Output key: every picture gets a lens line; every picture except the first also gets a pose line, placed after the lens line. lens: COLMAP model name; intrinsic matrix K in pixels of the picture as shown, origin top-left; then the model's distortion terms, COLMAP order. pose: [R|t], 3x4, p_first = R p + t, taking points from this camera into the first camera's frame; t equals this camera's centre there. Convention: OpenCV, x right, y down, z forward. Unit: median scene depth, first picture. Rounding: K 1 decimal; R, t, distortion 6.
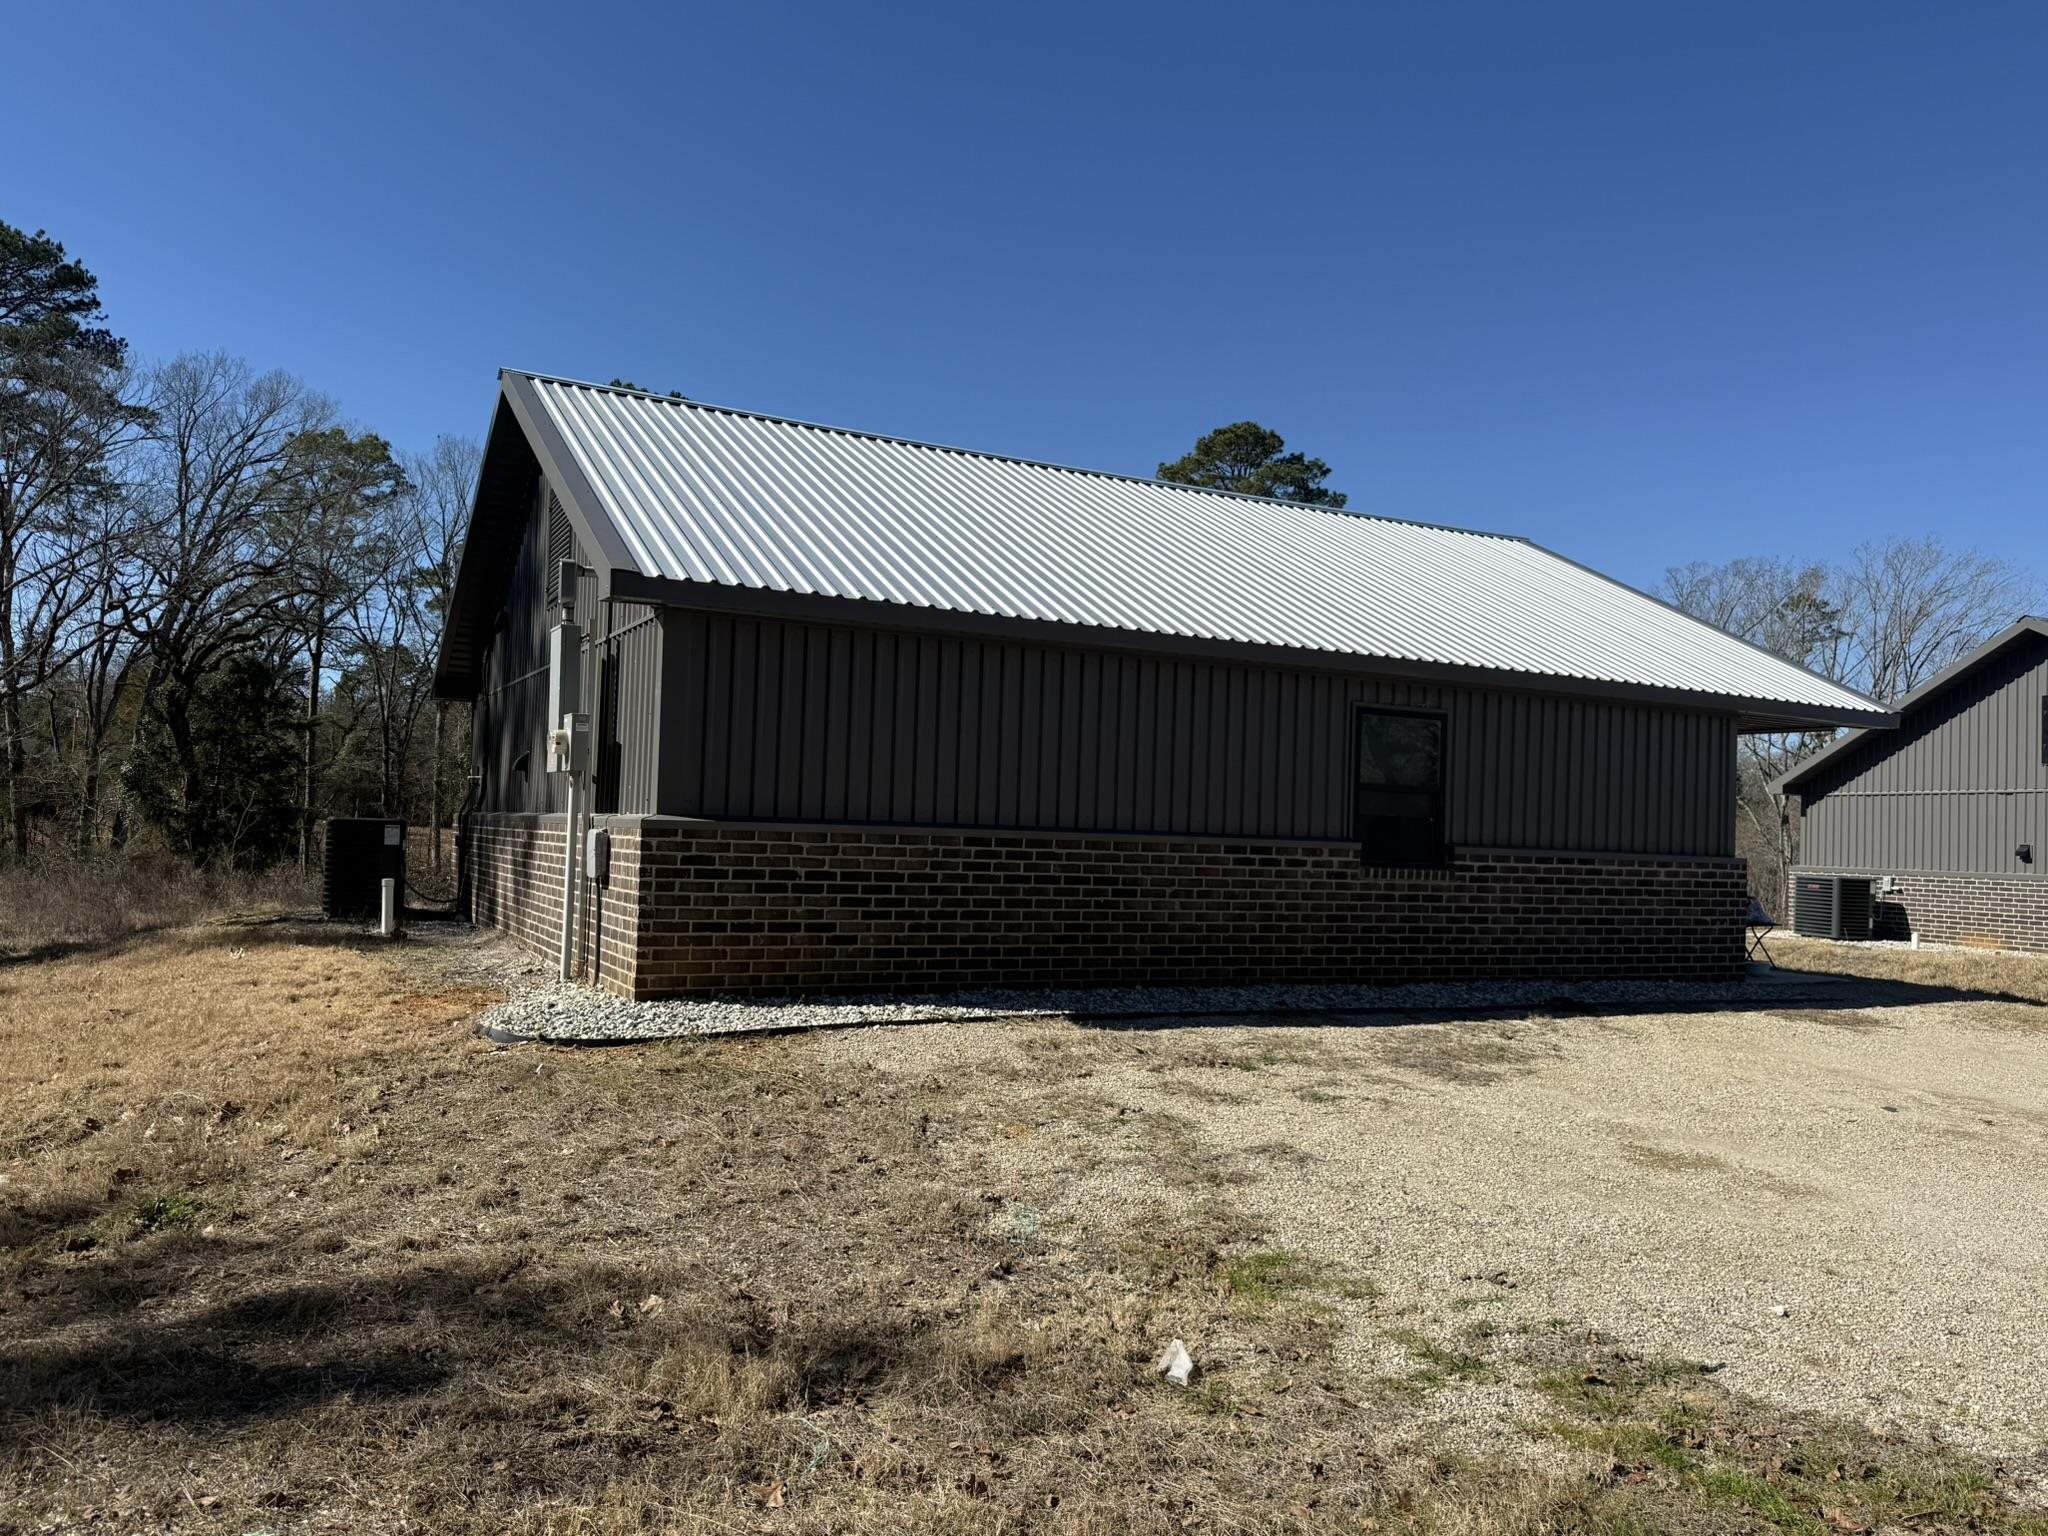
lens RADIAL K [[1482.0, 0, 1024.0], [0, 1482.0, 768.0], [0, 0, 1]] dist [0.049127, -0.006138]
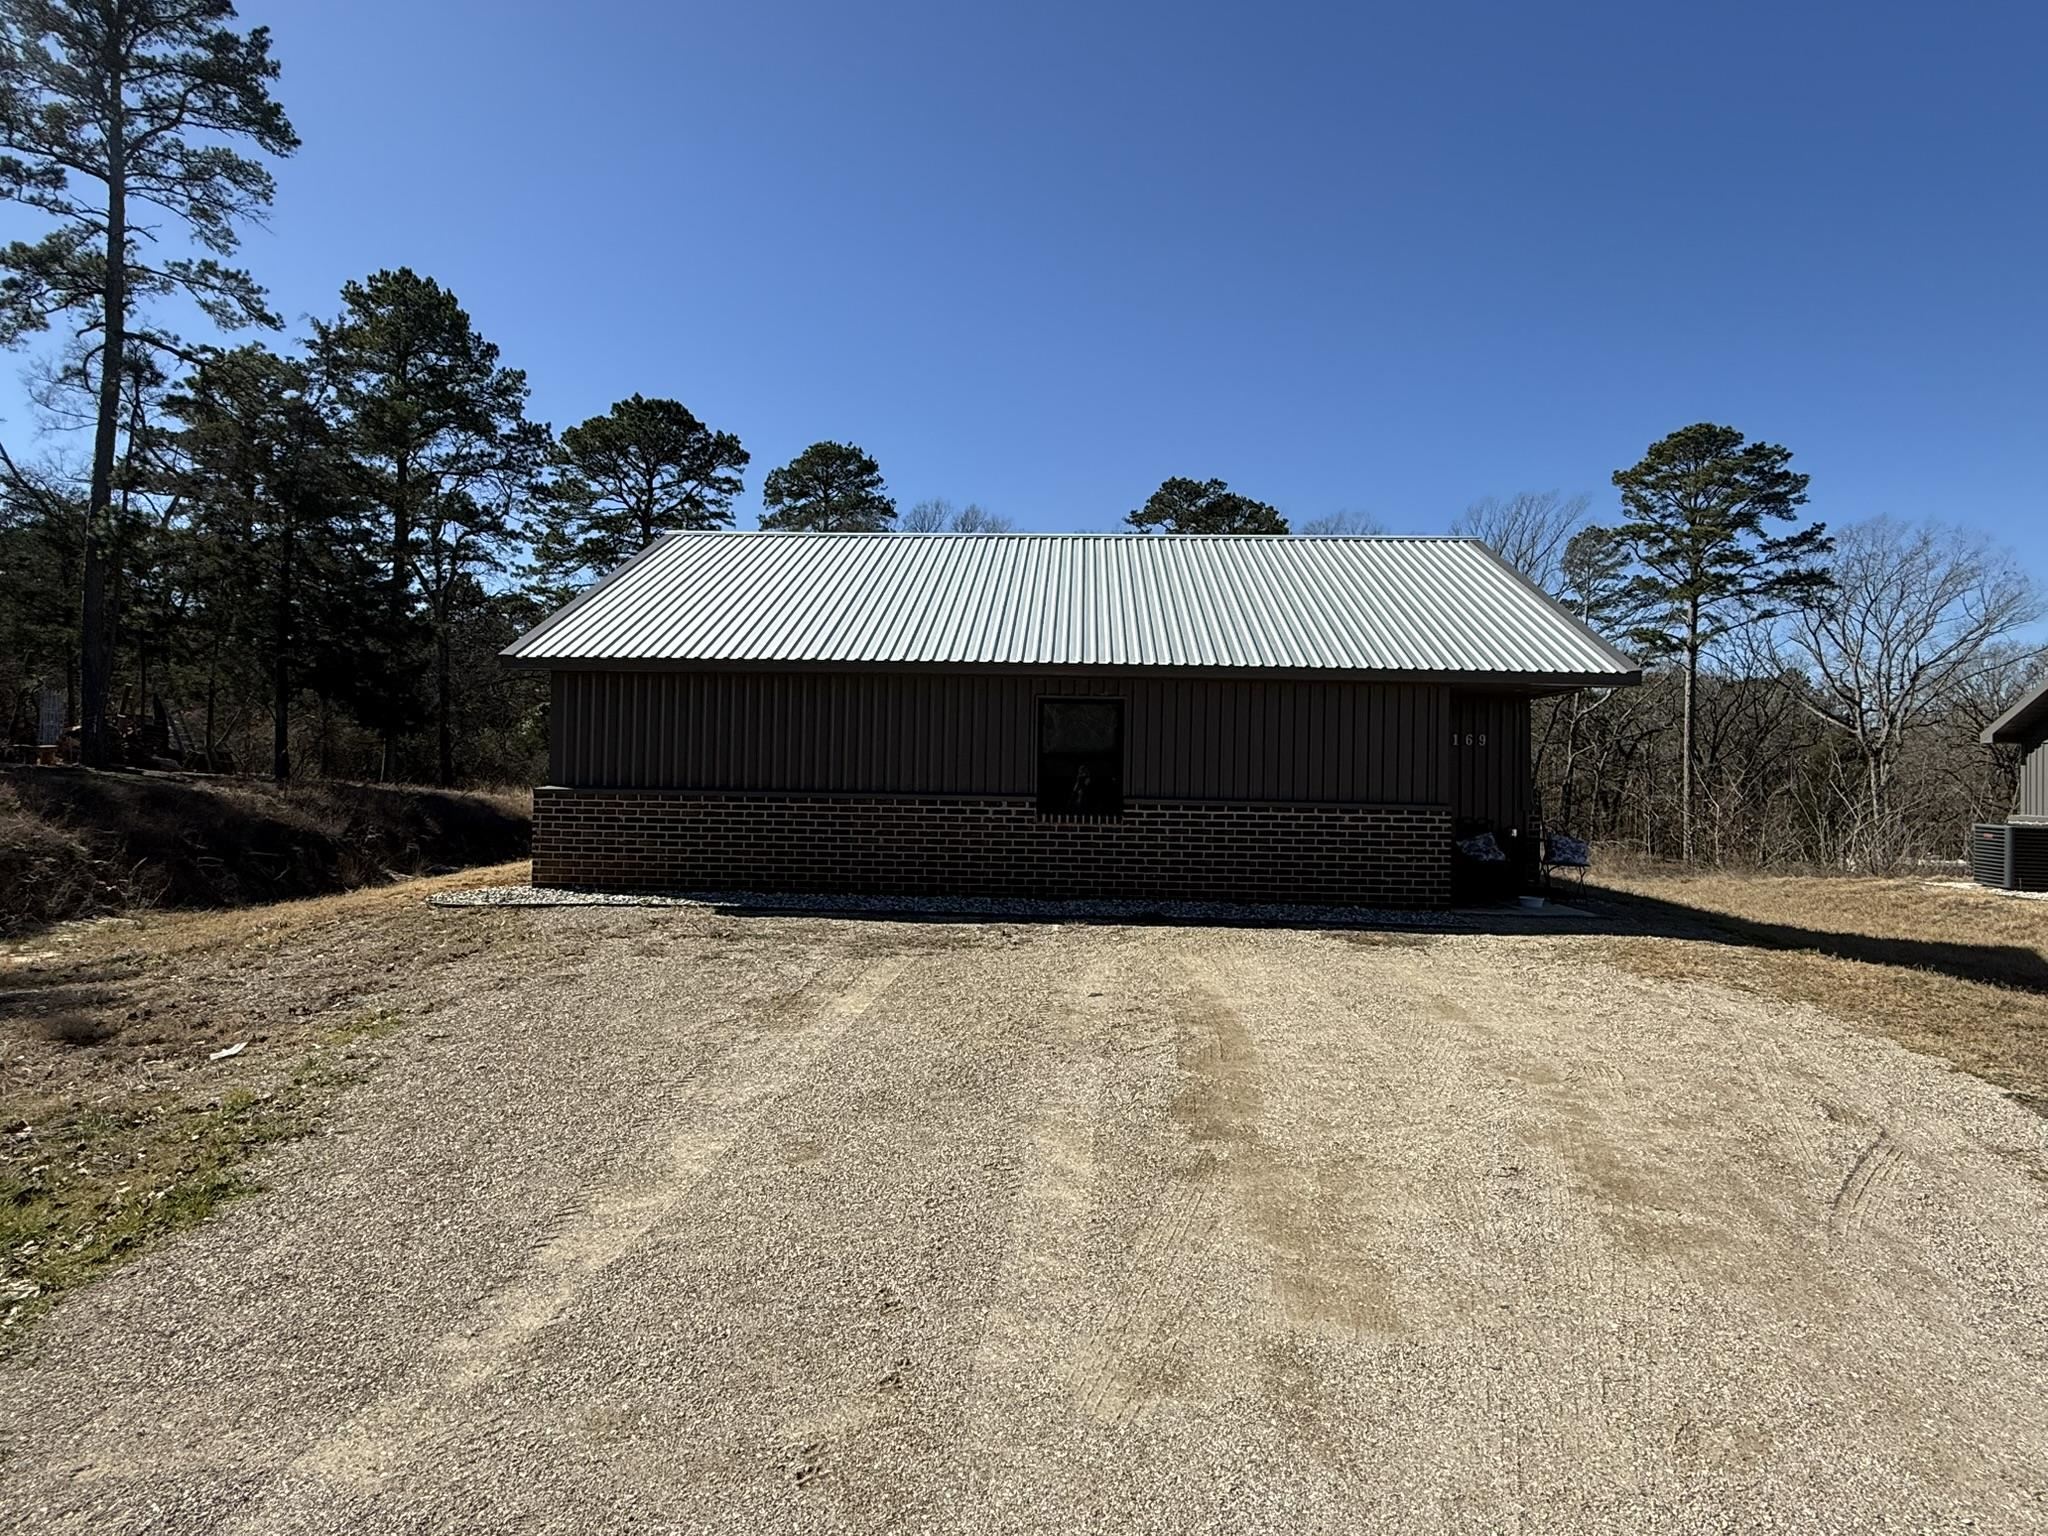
lens RADIAL K [[1131.4, 0, 1024.0], [0, 1131.4, 768.0], [0, 0, 1]] dist [-0.029147, 0.024052]
pose [[0.863662, -0.026737, -0.503361, 0.690886], [0.034390, 0.999391, 0.005922, 0.015750], [0.502896, -0.022426, 0.864056, 0.081938]]
